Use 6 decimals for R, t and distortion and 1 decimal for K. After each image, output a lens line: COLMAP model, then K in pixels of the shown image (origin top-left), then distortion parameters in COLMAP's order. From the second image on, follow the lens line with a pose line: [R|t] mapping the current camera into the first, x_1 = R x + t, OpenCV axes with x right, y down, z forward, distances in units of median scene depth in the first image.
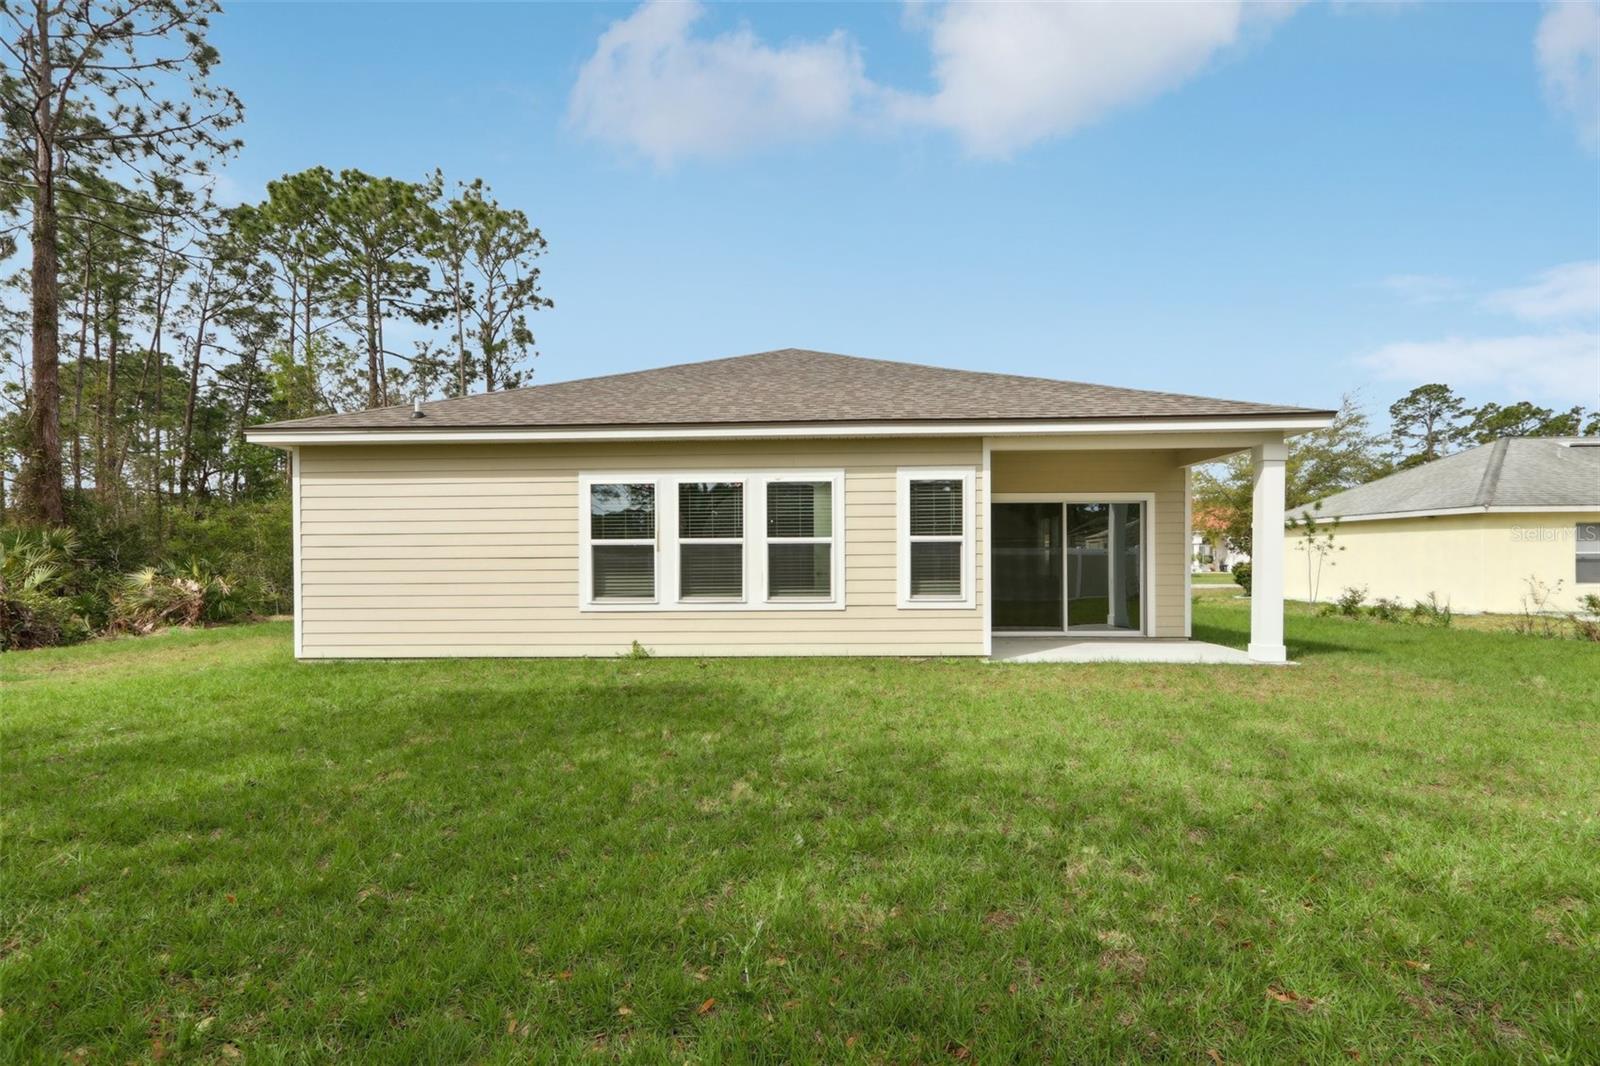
lens RADIAL K [[740.6, 0, 799.8], [0, 740.6, 539.1], [0, 0, 1]] dist [-0.001961, 0.000867]
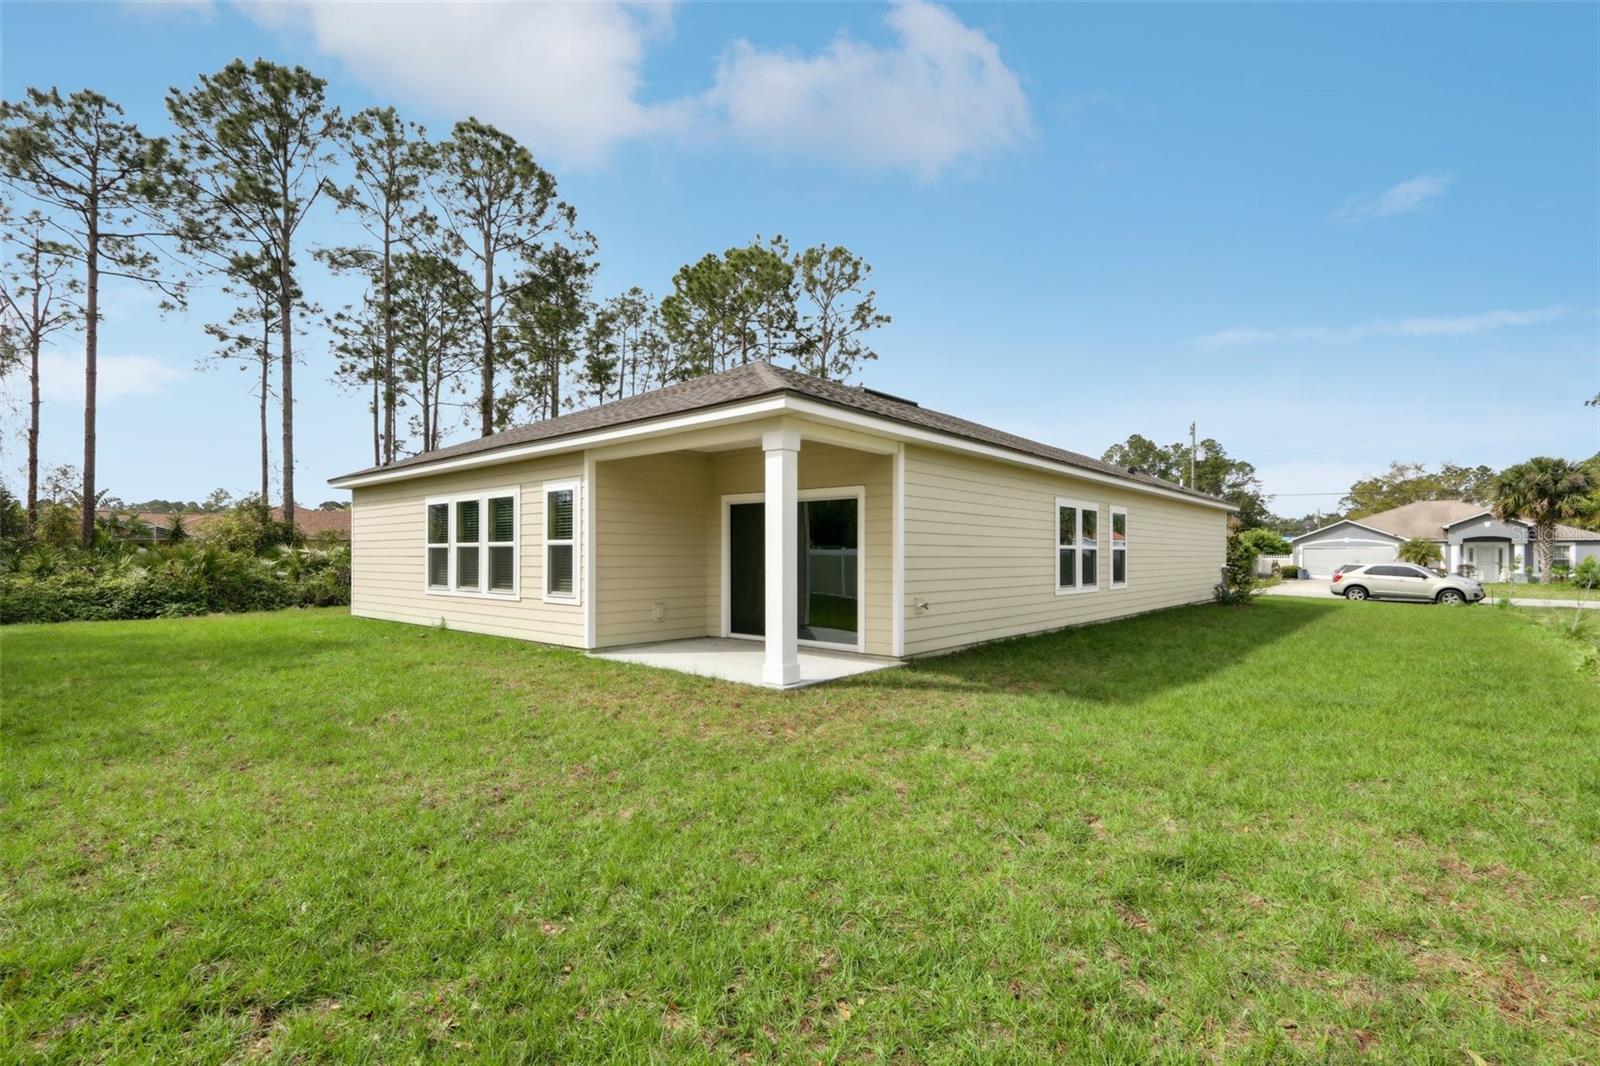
lens RADIAL K [[740.6, 0, 800.3], [0, 740.6, 542.8], [0, 0, 1]] dist [-0.001961, 0.000867]
pose [[0.768715, -0.002901, -0.639585, 1.186720], [0.010019, 0.999922, 0.007506, -0.004836], [0.639513, -0.012178, 0.768684, 0.359299]]
